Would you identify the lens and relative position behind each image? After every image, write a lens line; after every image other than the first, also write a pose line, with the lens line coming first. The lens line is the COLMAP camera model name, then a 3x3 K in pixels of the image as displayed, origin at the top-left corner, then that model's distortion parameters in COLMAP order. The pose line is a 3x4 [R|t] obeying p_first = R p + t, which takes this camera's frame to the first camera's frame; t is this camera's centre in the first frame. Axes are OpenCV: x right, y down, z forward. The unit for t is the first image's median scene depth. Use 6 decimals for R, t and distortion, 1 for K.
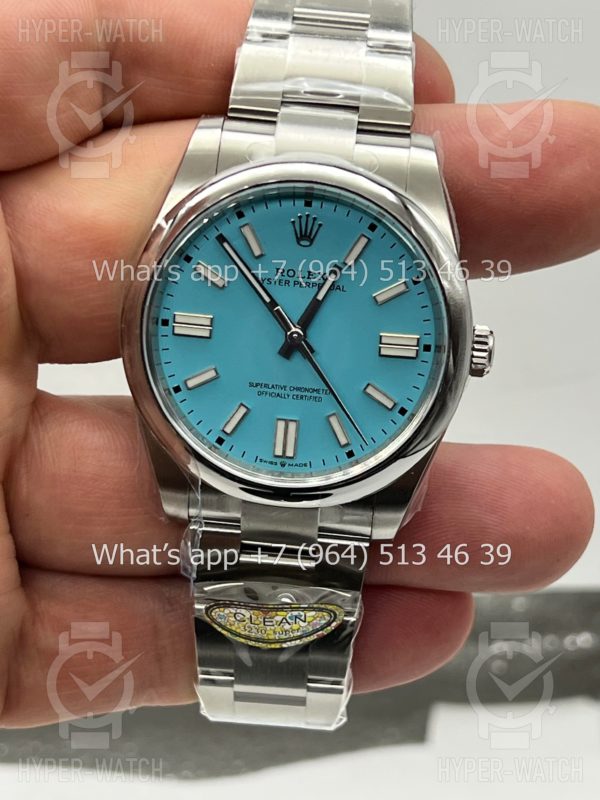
lens RADIAL K [[1821.6, 0, 300.0], [0, 1821.6, 400.0], [0, 0, 1]] dist [0.019415, -0.190599]
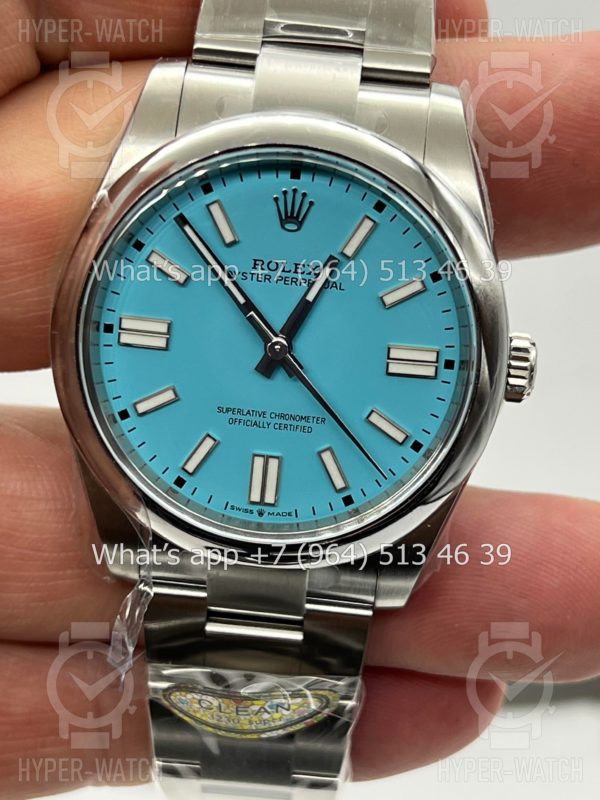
lens RADIAL K [[1821.6, 0, 300.0], [0, 1821.6, 400.0], [0, 0, 1]] dist [0.019415, -0.190599]
pose [[0.999904, 0.008491, -0.010905, 0.015261], [-0.008088, 0.999304, 0.036404, -0.040869], [0.011207, -0.036313, 0.999278, 0.230767]]
